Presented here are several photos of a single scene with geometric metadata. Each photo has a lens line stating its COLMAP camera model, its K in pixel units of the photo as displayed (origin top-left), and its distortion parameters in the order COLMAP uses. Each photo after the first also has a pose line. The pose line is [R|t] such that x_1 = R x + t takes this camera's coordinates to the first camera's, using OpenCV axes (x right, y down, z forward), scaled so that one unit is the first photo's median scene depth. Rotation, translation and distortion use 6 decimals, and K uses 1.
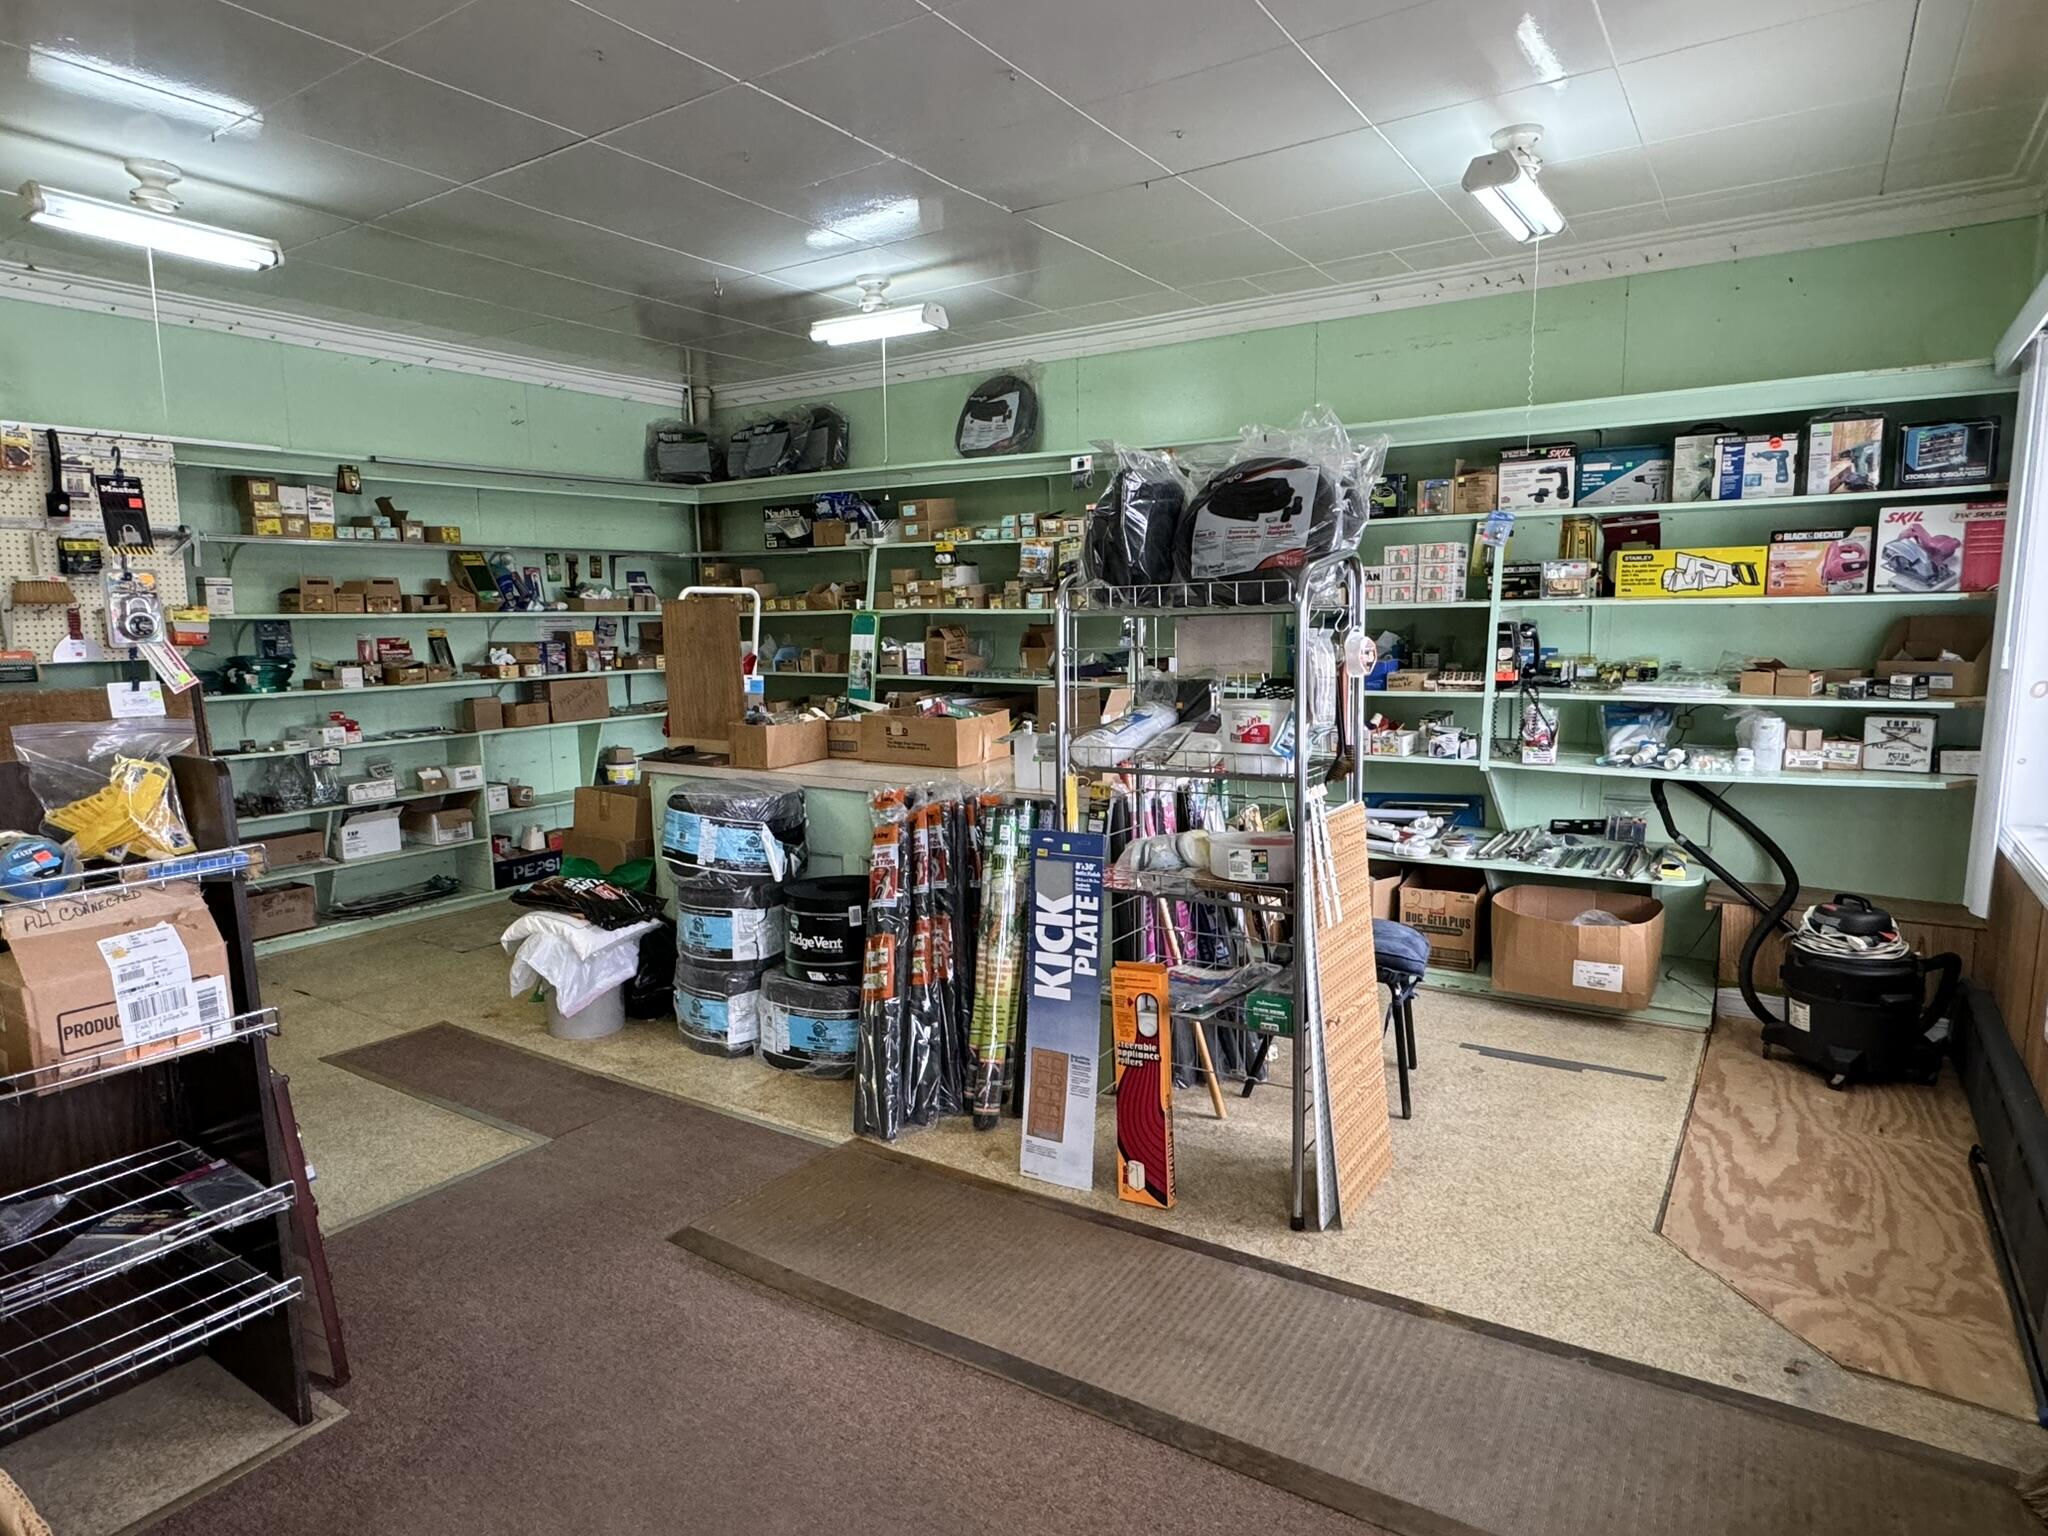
lens RADIAL K [[1176.4, 0, 1030.3], [0, 1176.4, 762.3], [0, 0, 1]] dist [0.004249, -0.001277]
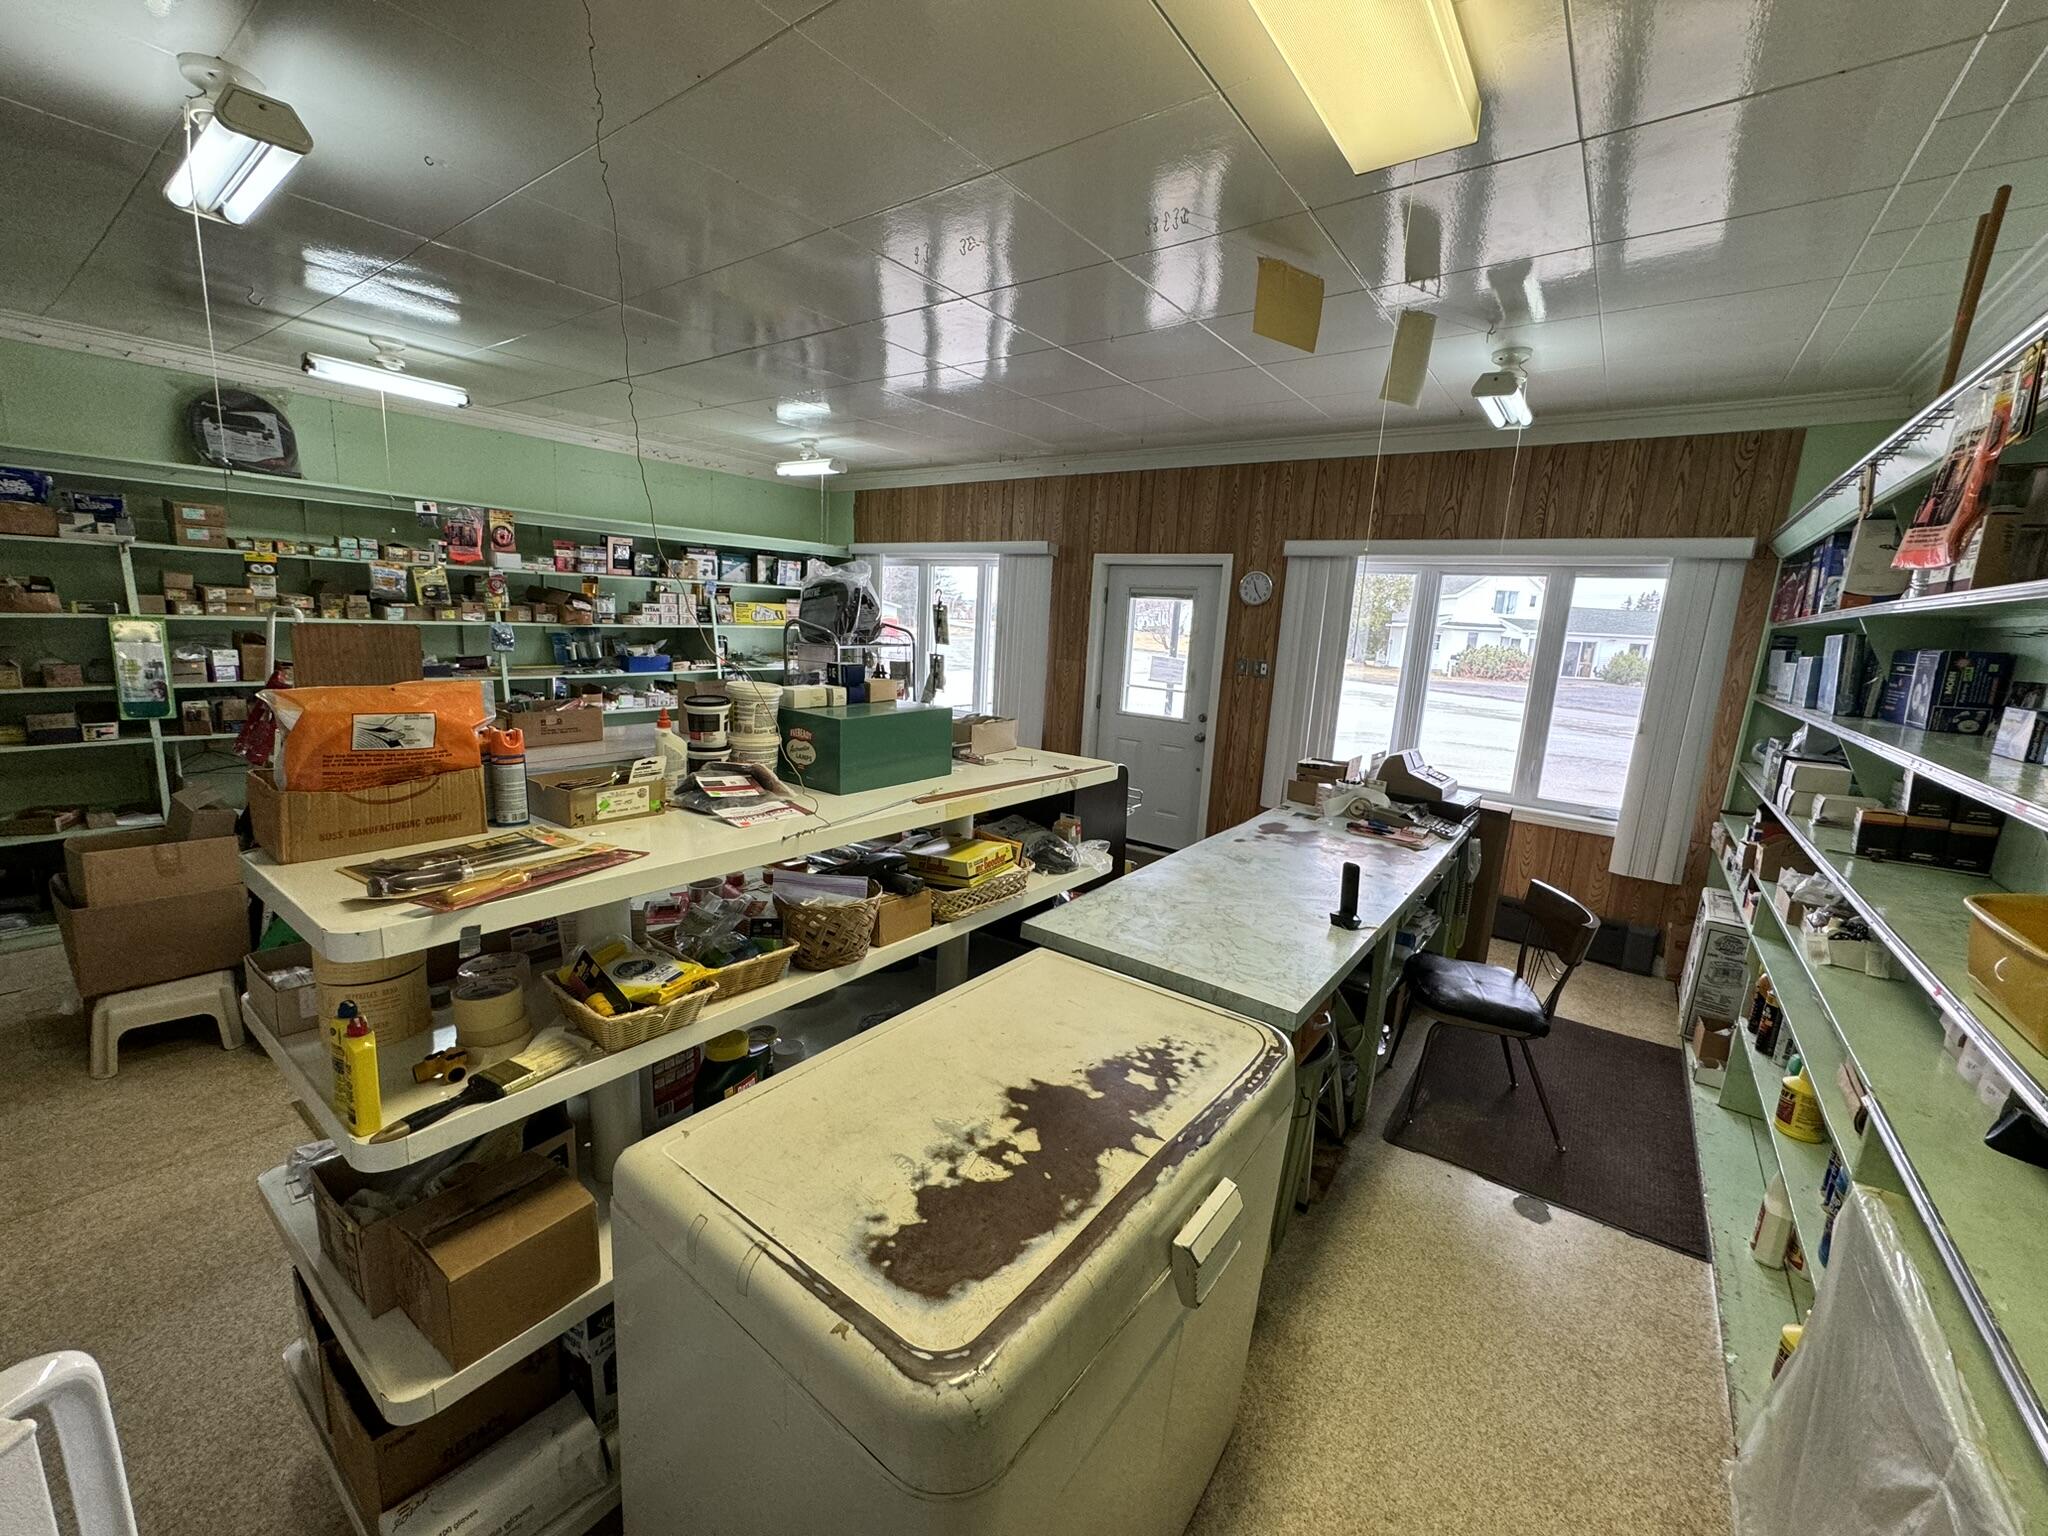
lens RADIAL K [[813.8, 0, 1024.3], [0, 813.8, 766.1], [0, 0, 1]] dist [-0.004042, 0.001059]
pose [[0.059512, -0.174094, 0.982929, -0.828807], [0.073691, 0.982754, 0.169602, -0.078188], [-0.995504, 0.062340, 0.071314, 0.303360]]
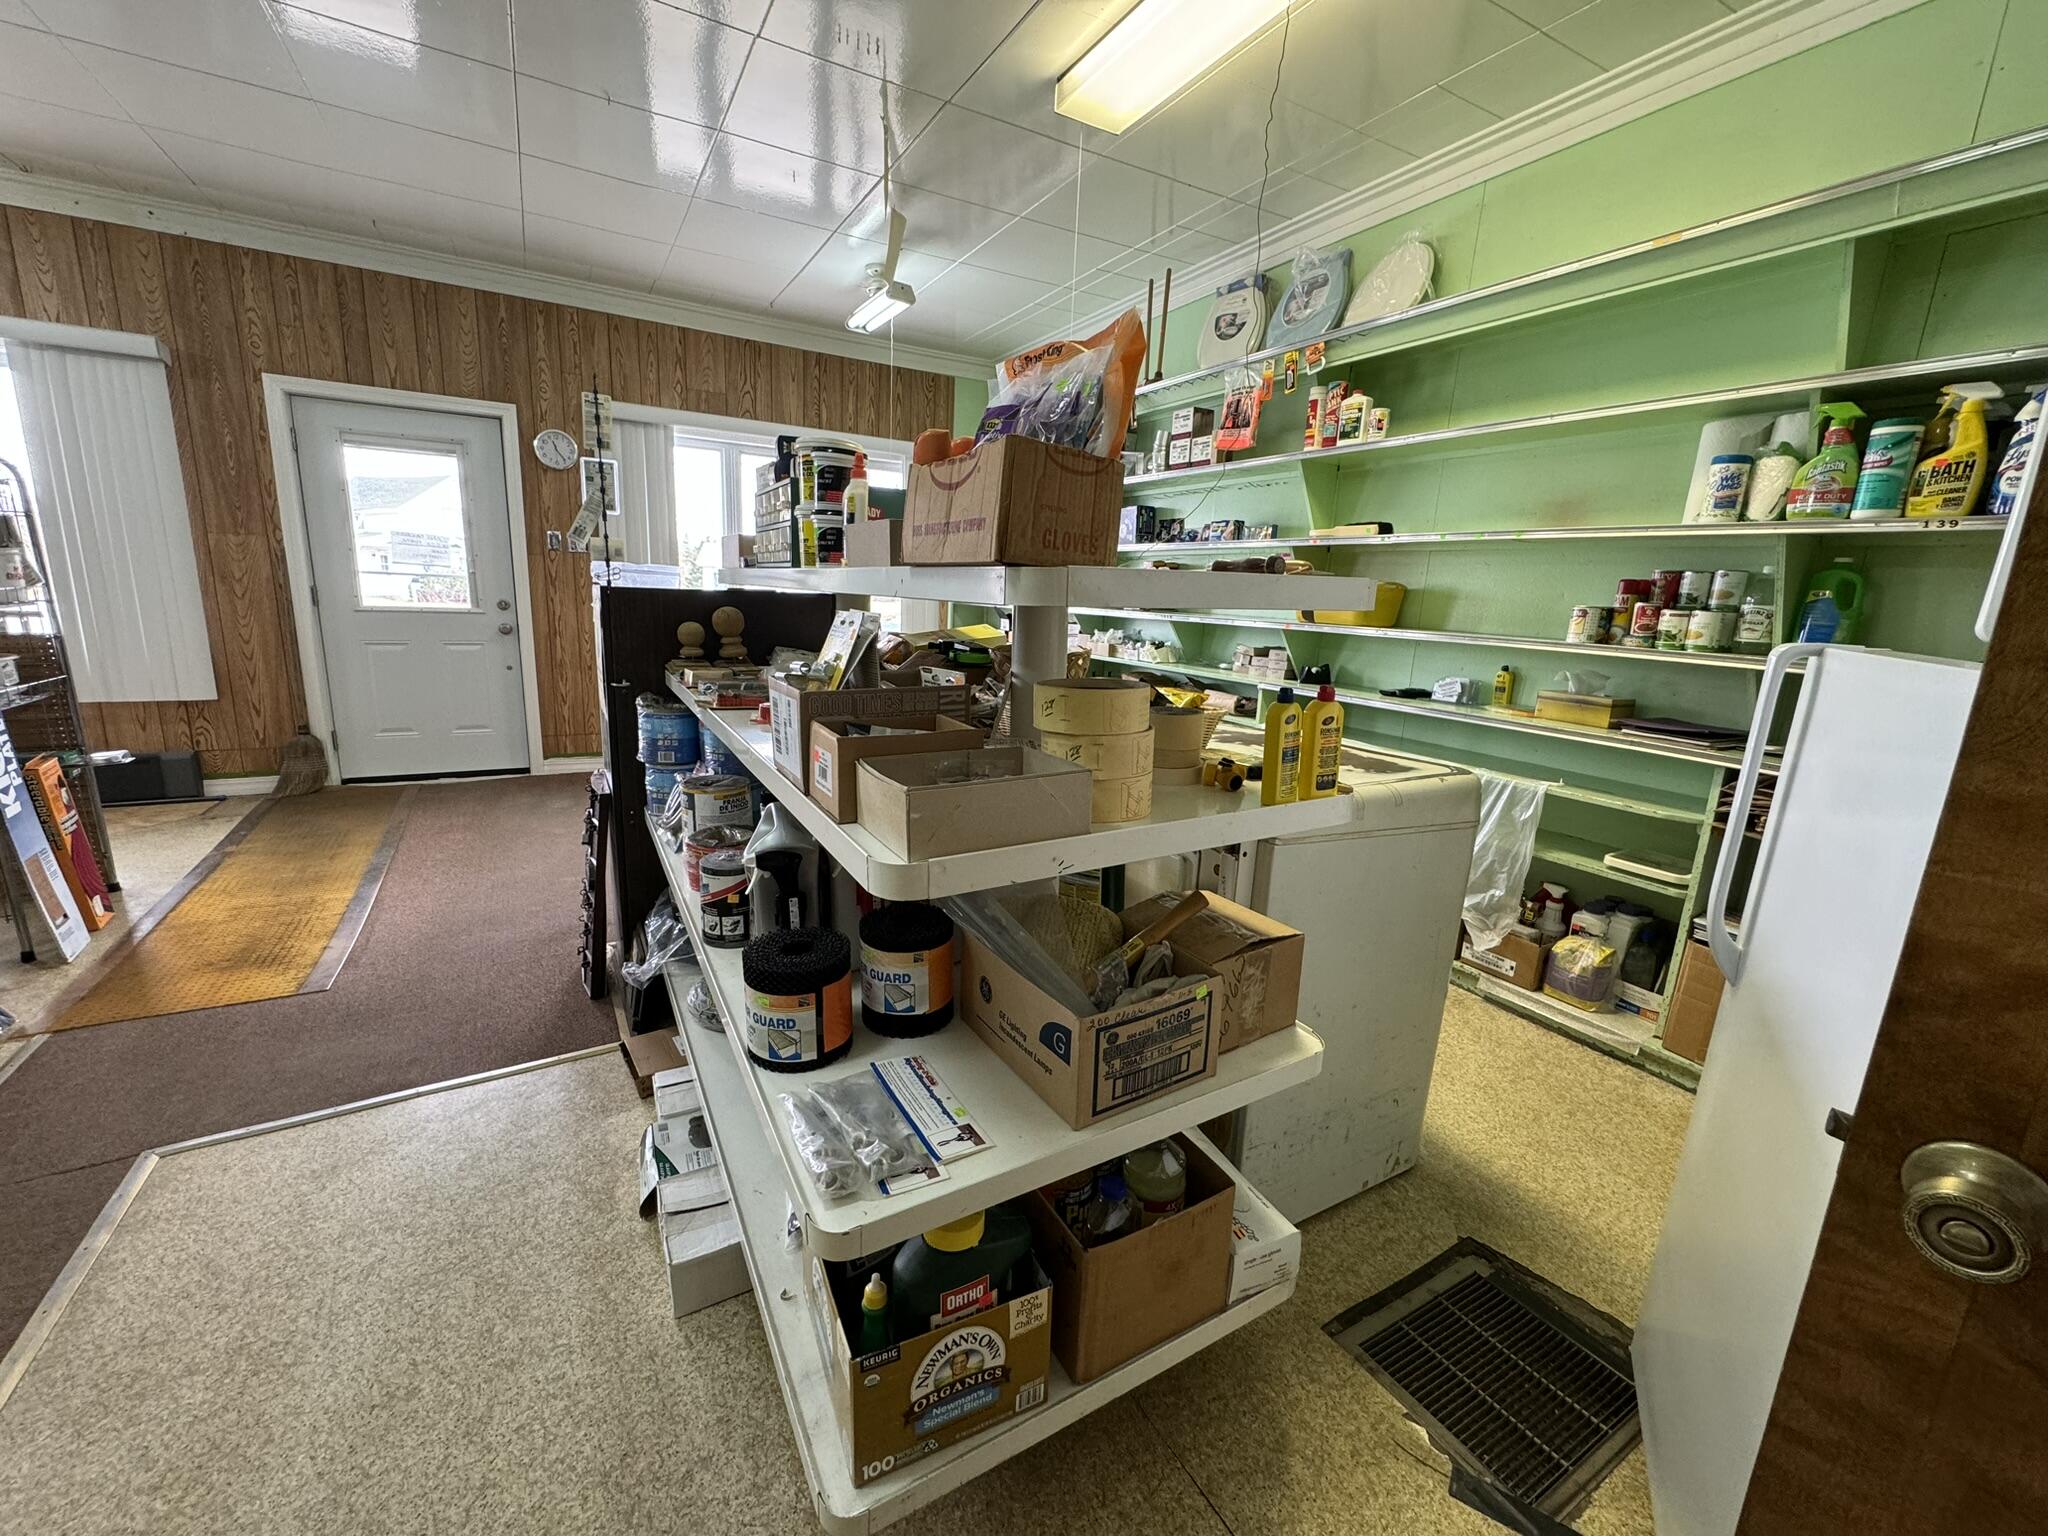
lens RADIAL K [[813.8, 0, 1022.3], [0, 813.8, 765.1], [0, 0, 1]] dist [-0.004042, 0.001059]
pose [[-0.889870, -0.123087, 0.439295, -0.684354], [0.023346, 0.949368, 0.313297, -0.042224], [-0.455616, 0.289049, -0.841941, 0.680987]]
